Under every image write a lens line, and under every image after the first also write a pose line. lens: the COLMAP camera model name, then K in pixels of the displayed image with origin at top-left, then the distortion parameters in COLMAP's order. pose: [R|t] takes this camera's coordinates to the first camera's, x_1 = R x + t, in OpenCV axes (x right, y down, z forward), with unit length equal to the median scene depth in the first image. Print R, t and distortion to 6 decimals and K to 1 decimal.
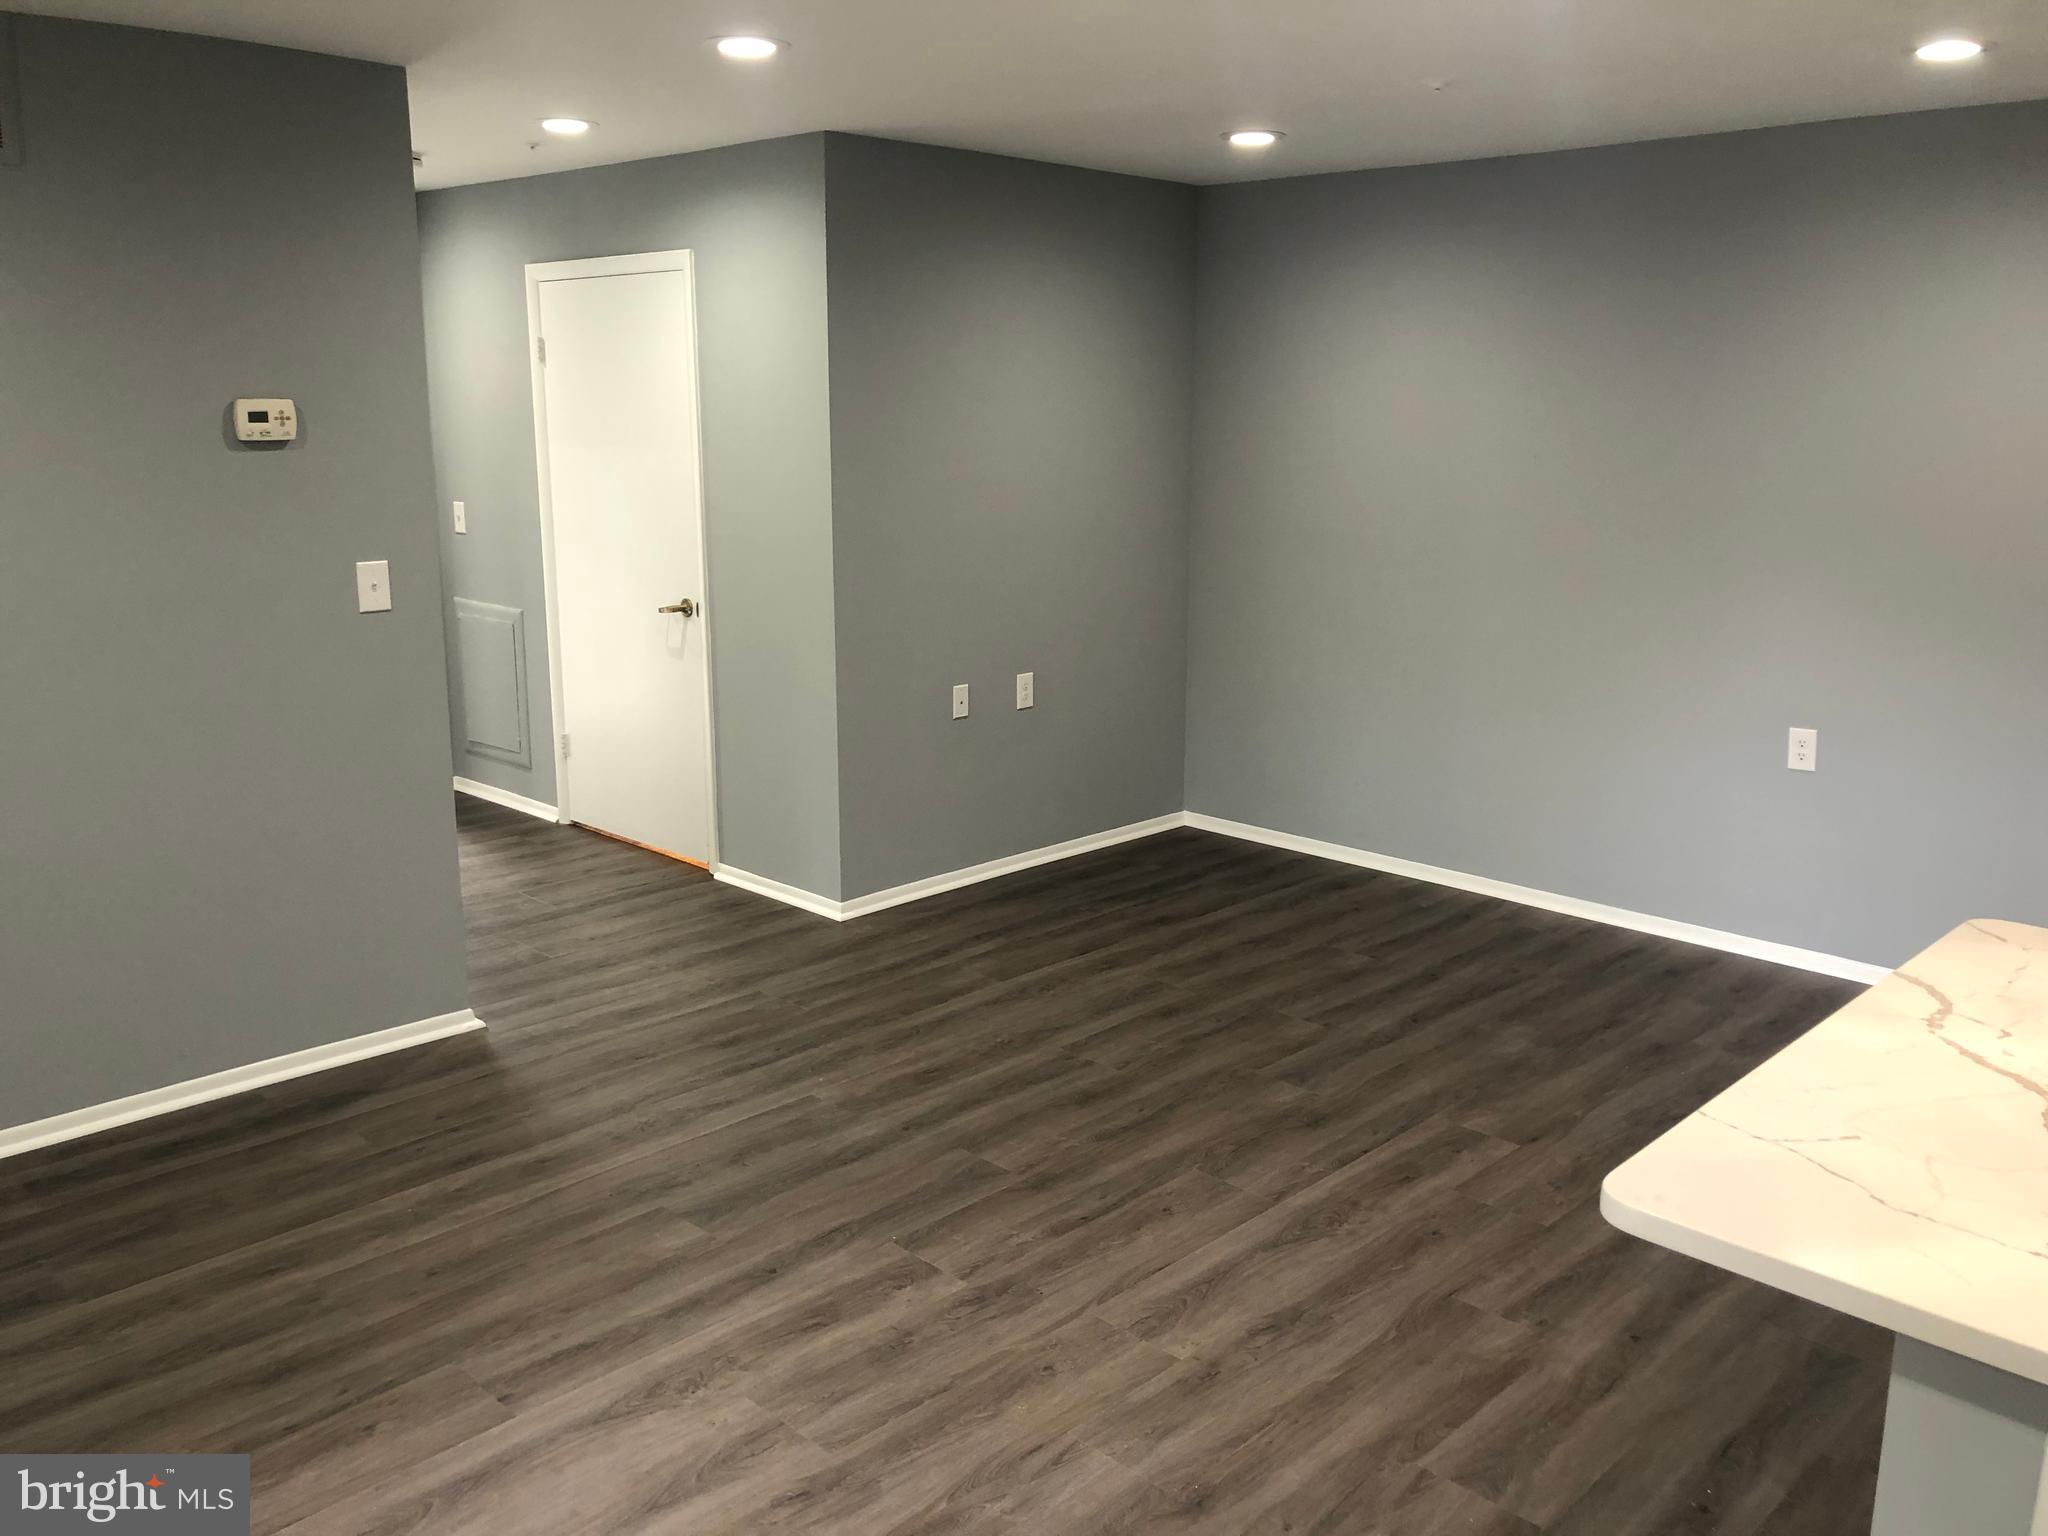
lens RADIAL K [[1703.2, 0, 1030.3], [0, 1703.2, 751.1], [0, 0, 1]] dist [0.042918, -0.047312]
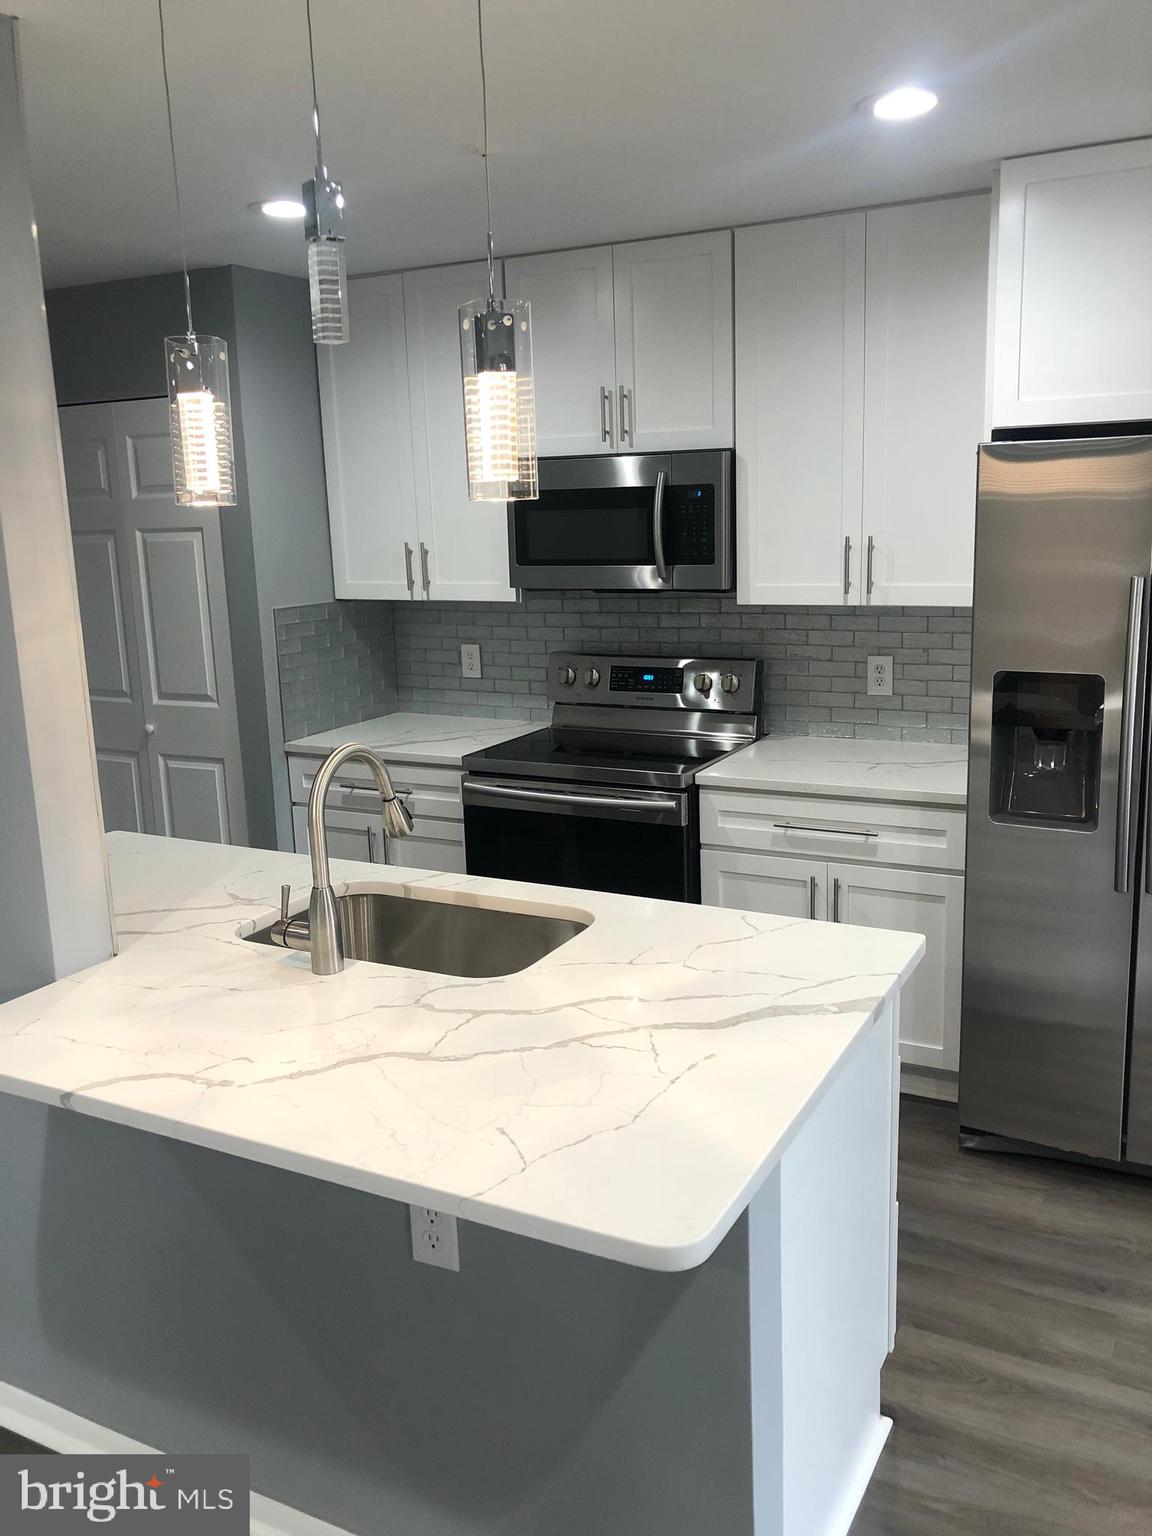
lens RADIAL K [[1277.4, 0, 579.2], [0, 1277.4, 766.9], [0, 0, 1]] dist [0.042918, -0.047312]
pose [[-0.270556, -0.191472, 0.943471, -0.263586], [0.235695, 0.937022, 0.257753, -0.183788], [-0.933406, 0.292108, -0.208388, 0.884928]]
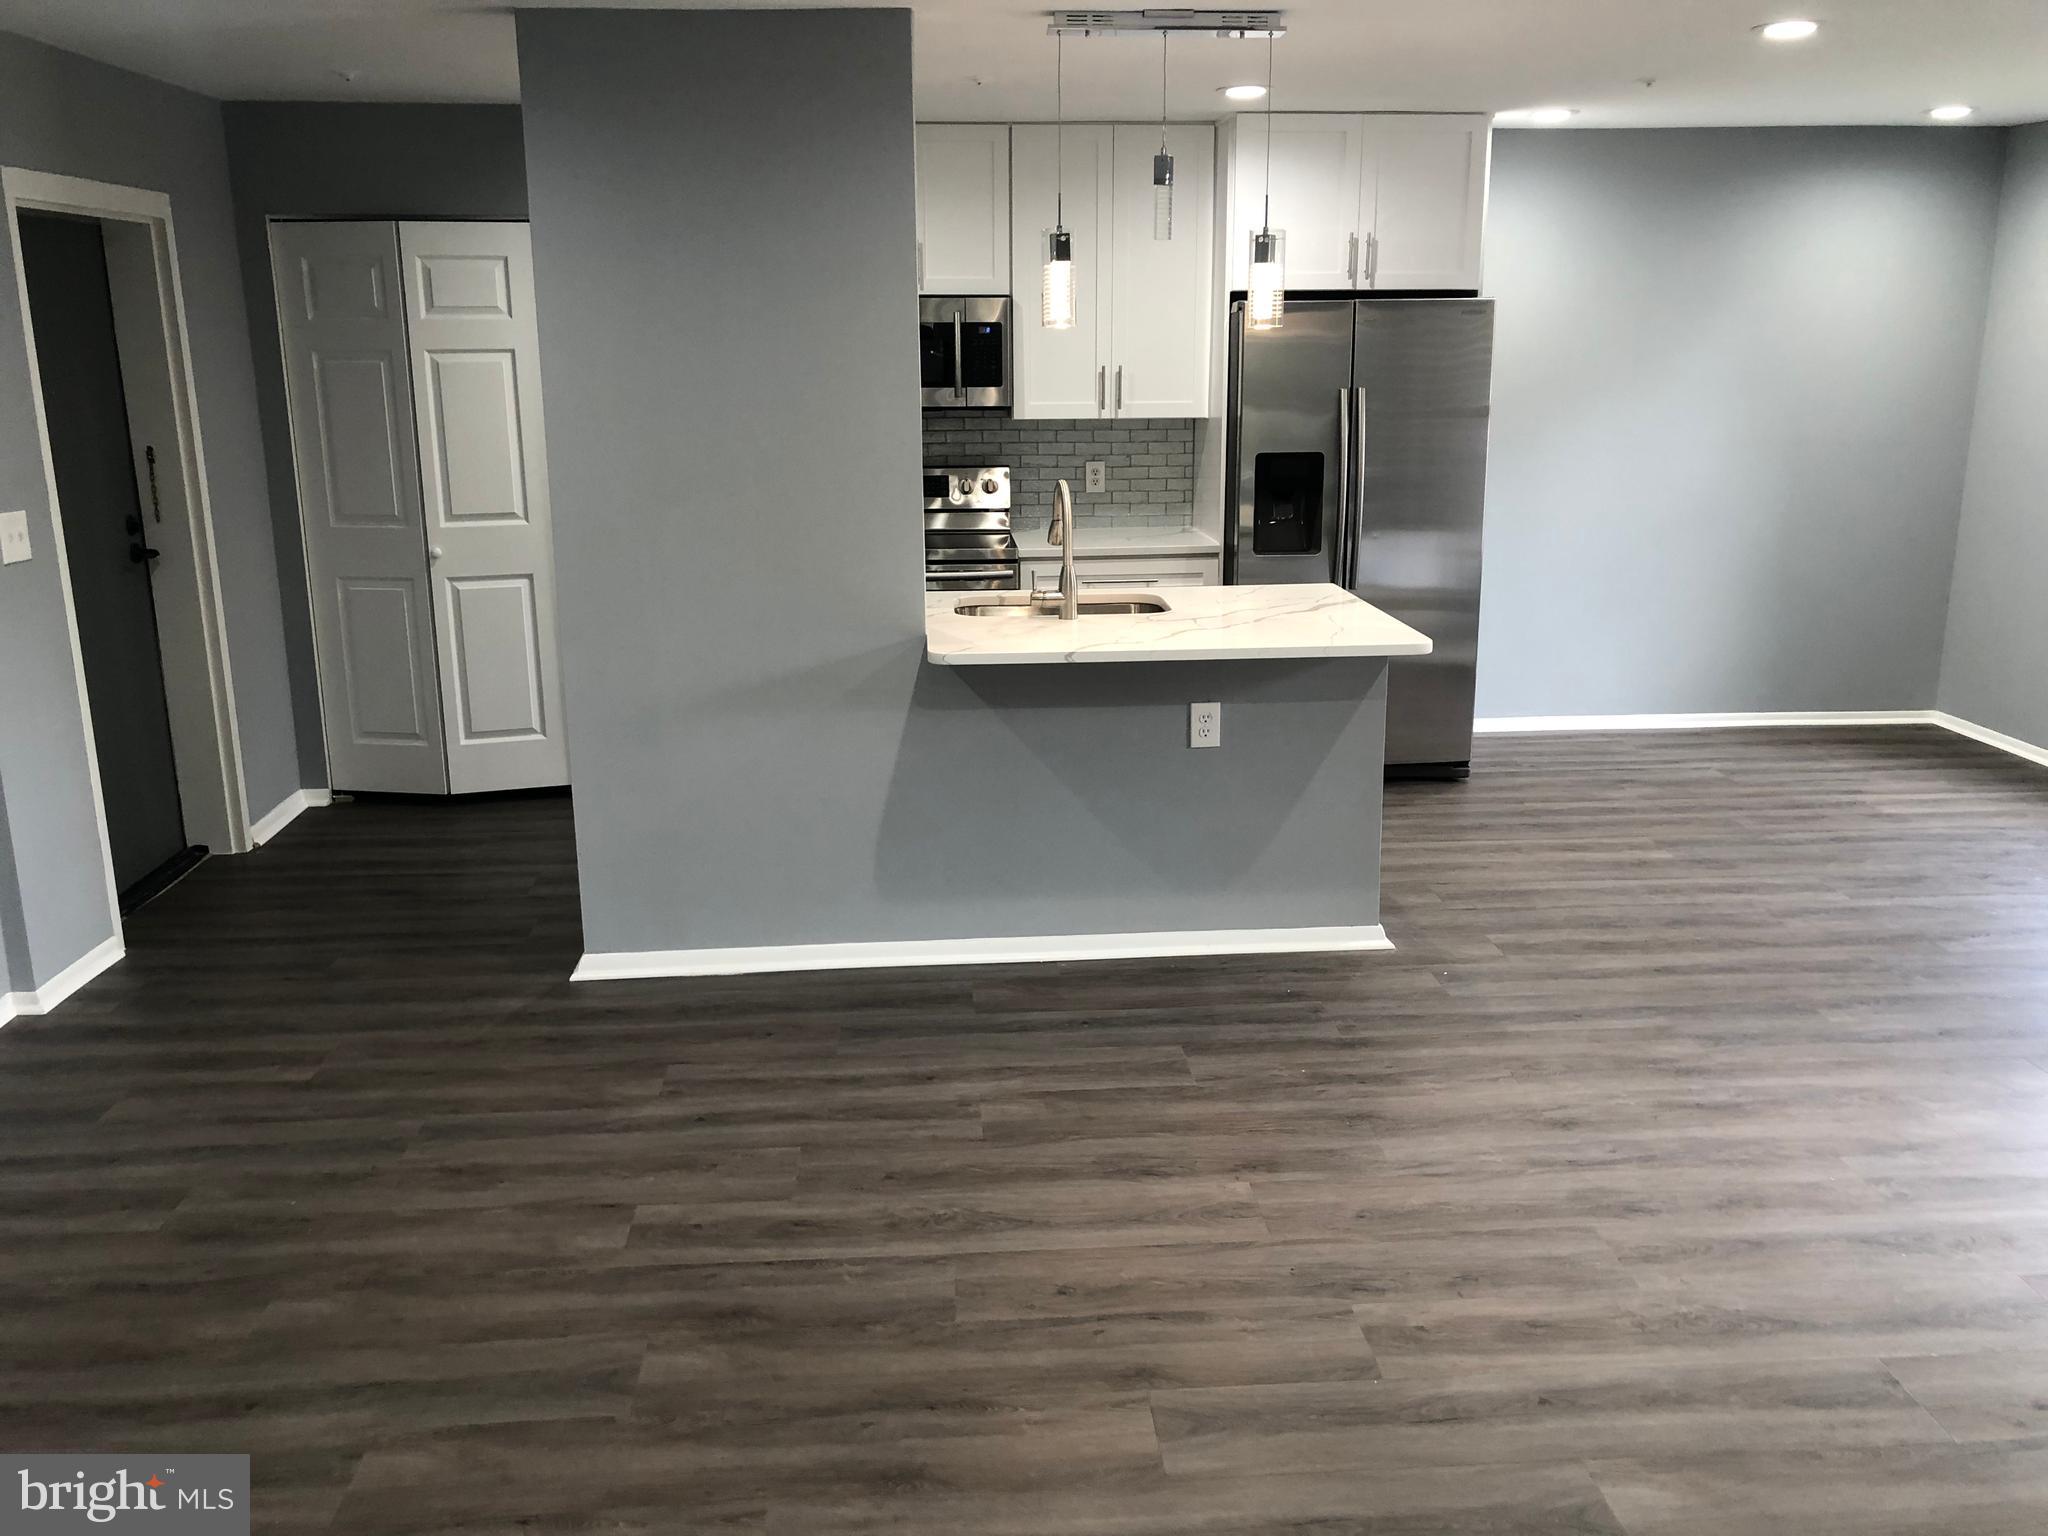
lens RADIAL K [[1703.2, 0, 1017.9], [0, 1703.2, 760.2], [0, 0, 1]] dist [0.042918, -0.047312]
pose [[-0.738630, -0.163840, 0.653898, -0.410692], [0.146756, 0.907667, 0.393197, -0.305265], [-0.657943, 0.386391, -0.646385, 1.434816]]
